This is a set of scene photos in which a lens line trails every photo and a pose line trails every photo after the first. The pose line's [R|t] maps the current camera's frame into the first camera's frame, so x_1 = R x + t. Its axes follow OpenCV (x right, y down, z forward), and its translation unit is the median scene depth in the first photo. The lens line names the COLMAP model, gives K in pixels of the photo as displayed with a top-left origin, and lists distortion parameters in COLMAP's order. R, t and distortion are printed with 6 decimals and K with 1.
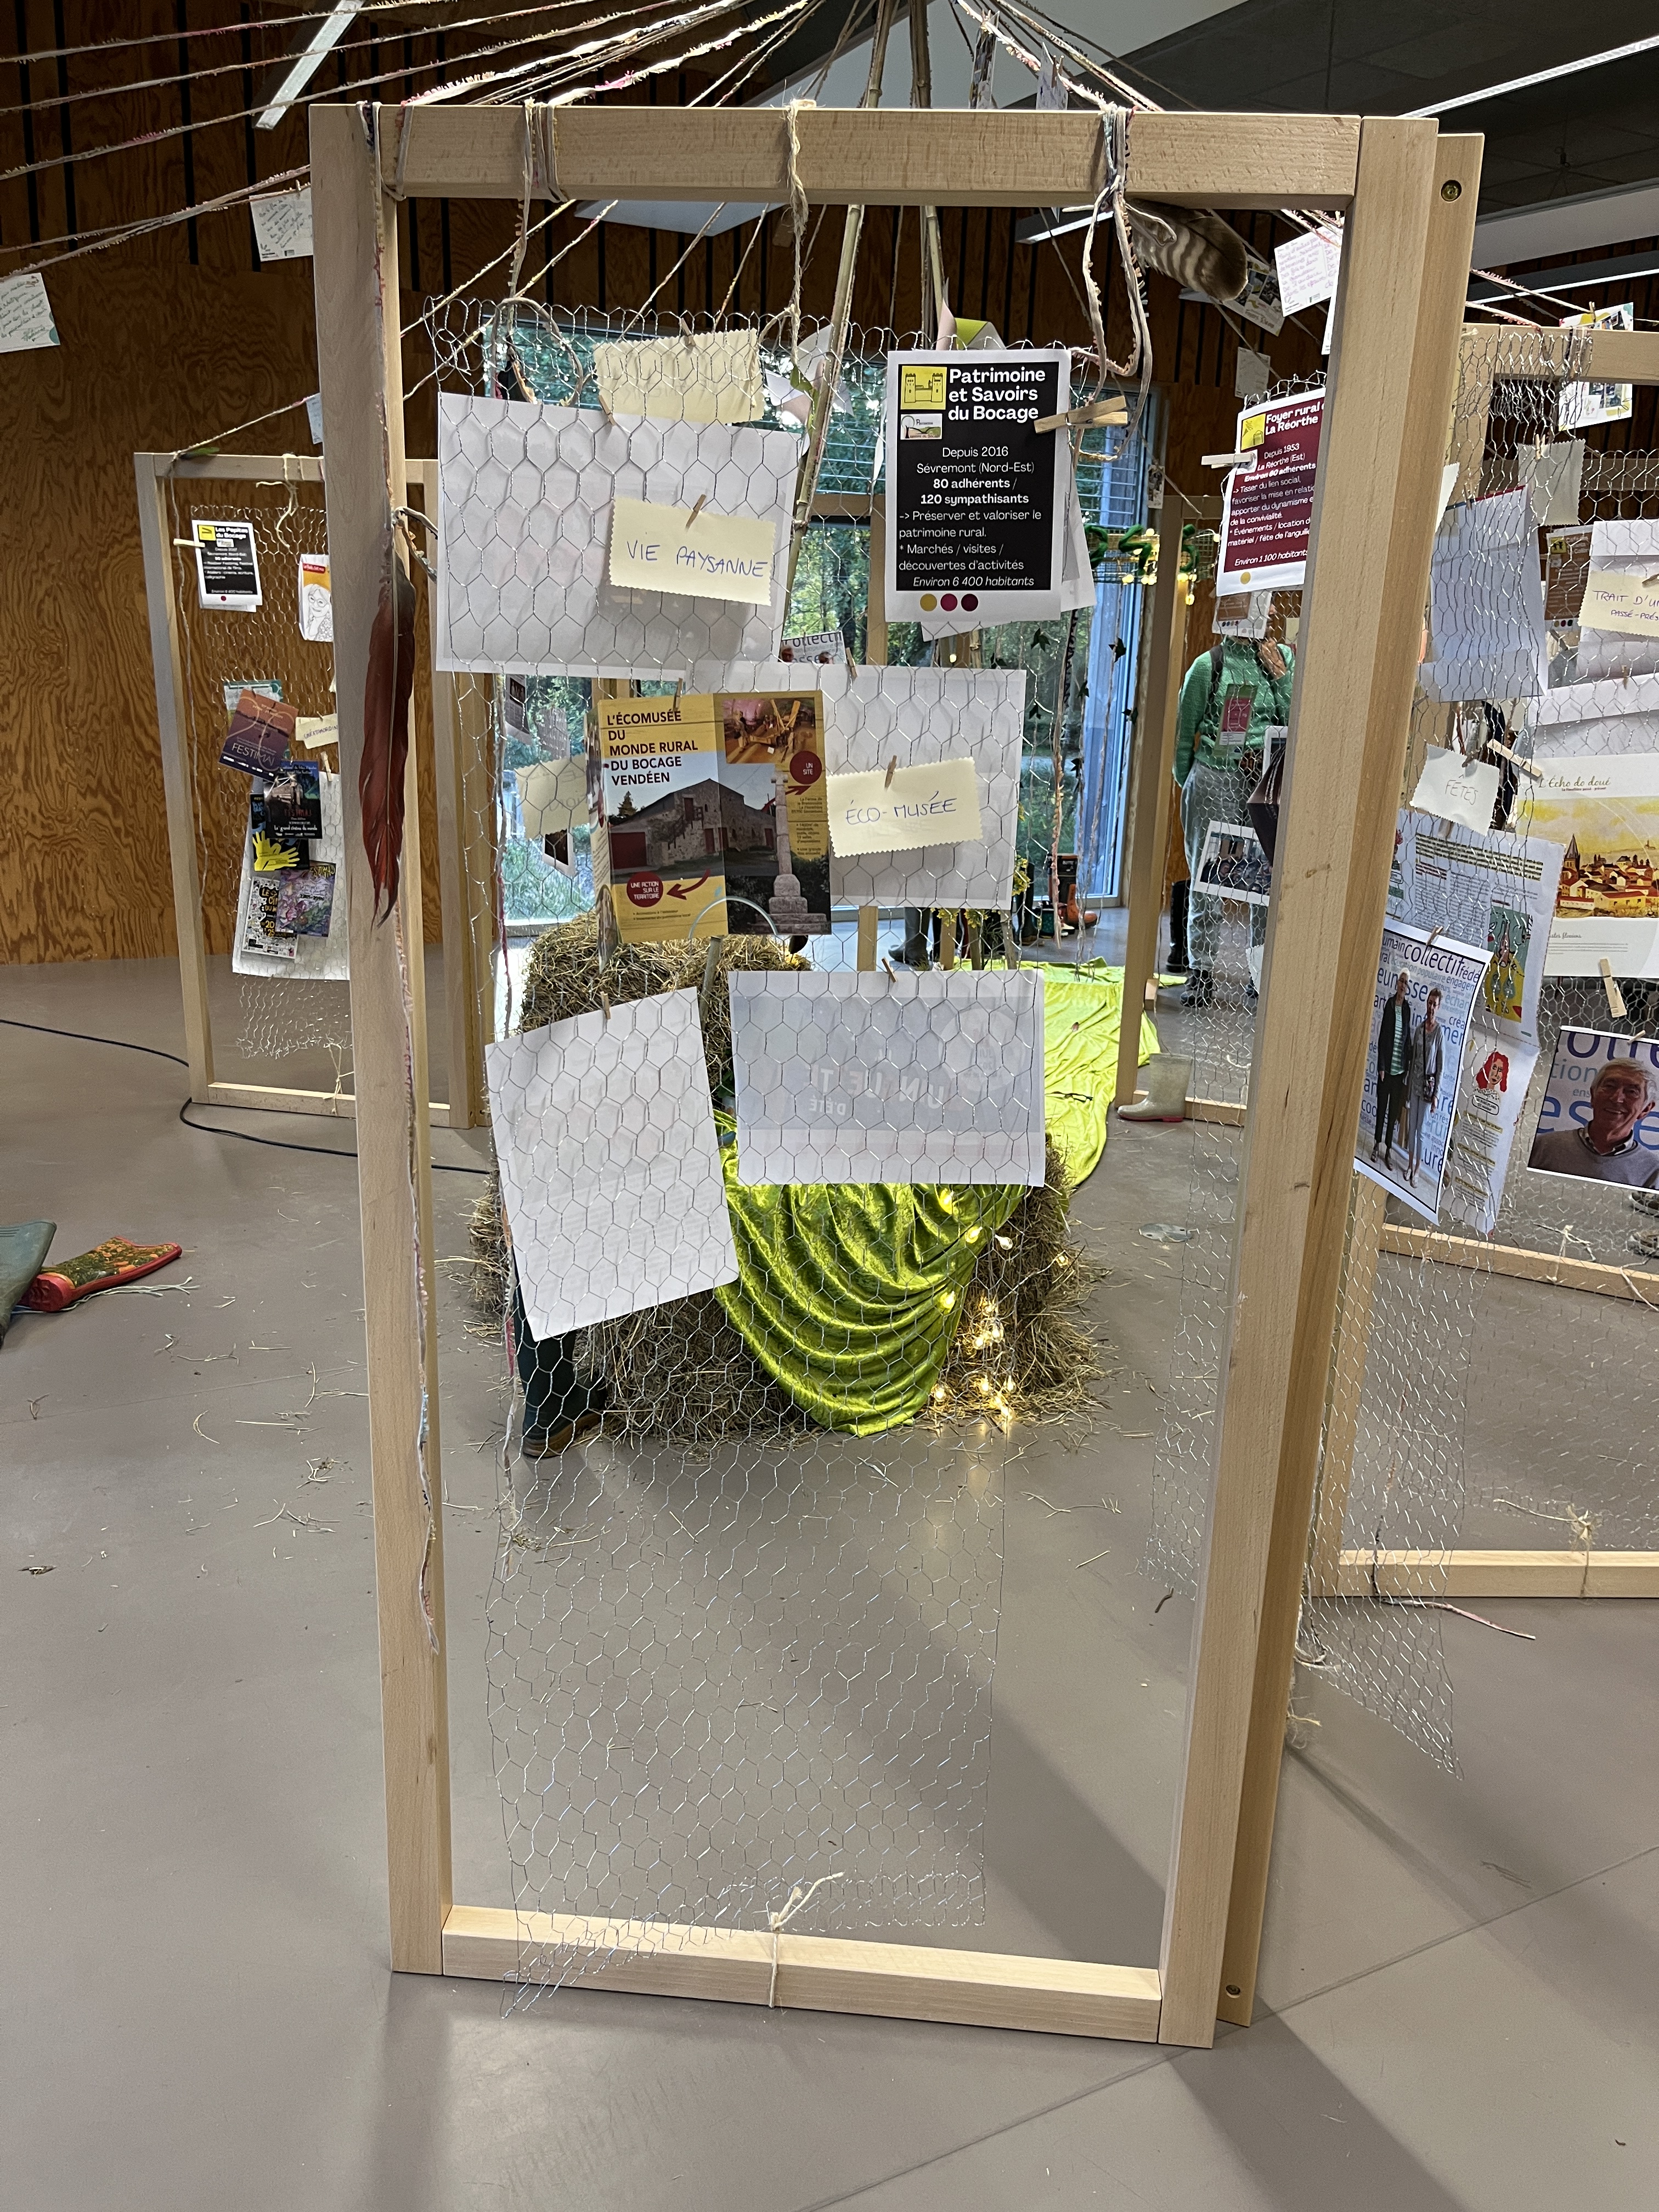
lens RADIAL K [[1664.3, 0, 826.7], [0, 1664.3, 1103.2], [0, 0, 1]] dist [0.078798, -0.106413]
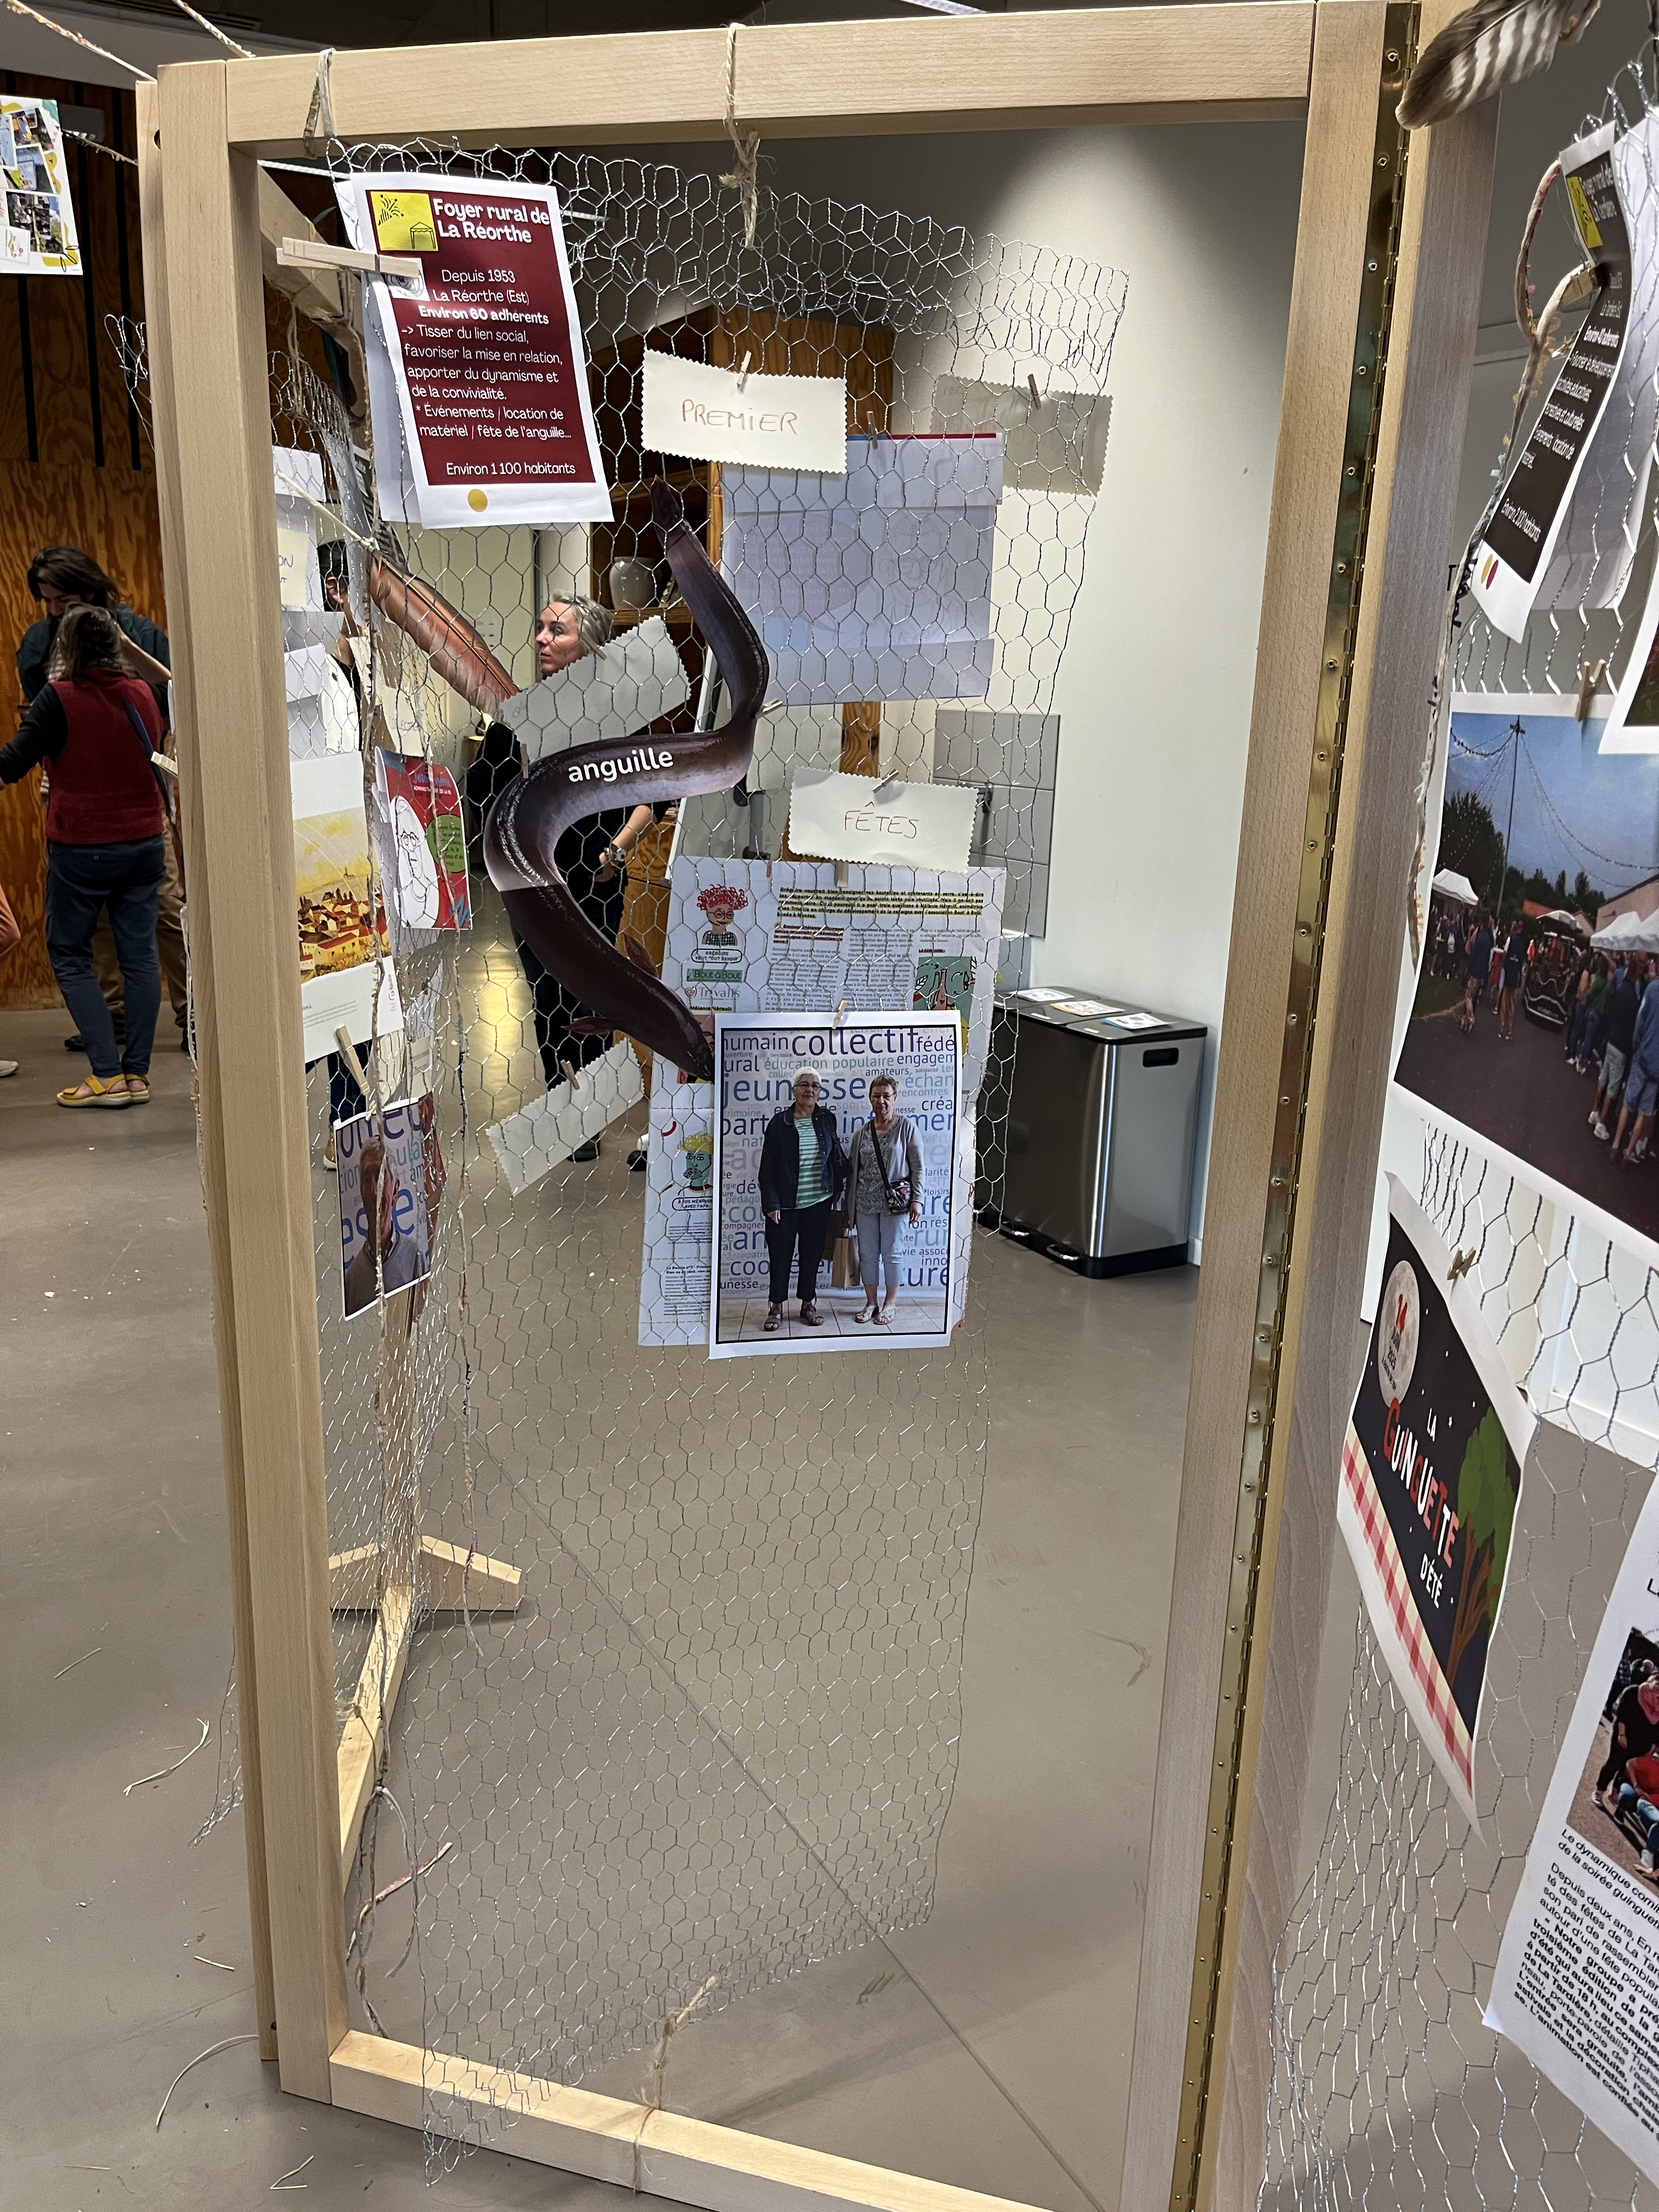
lens RADIAL K [[1664.3, 0, 826.7], [0, 1664.3, 1103.2], [0, 0, 1]] dist [0.078798, -0.106413]
pose [[-0.044492, -0.277618, 0.959661, -0.353362], [0.238743, 0.929823, 0.280056, -0.259289], [-0.970063, 0.241572, 0.024909, 0.937319]]
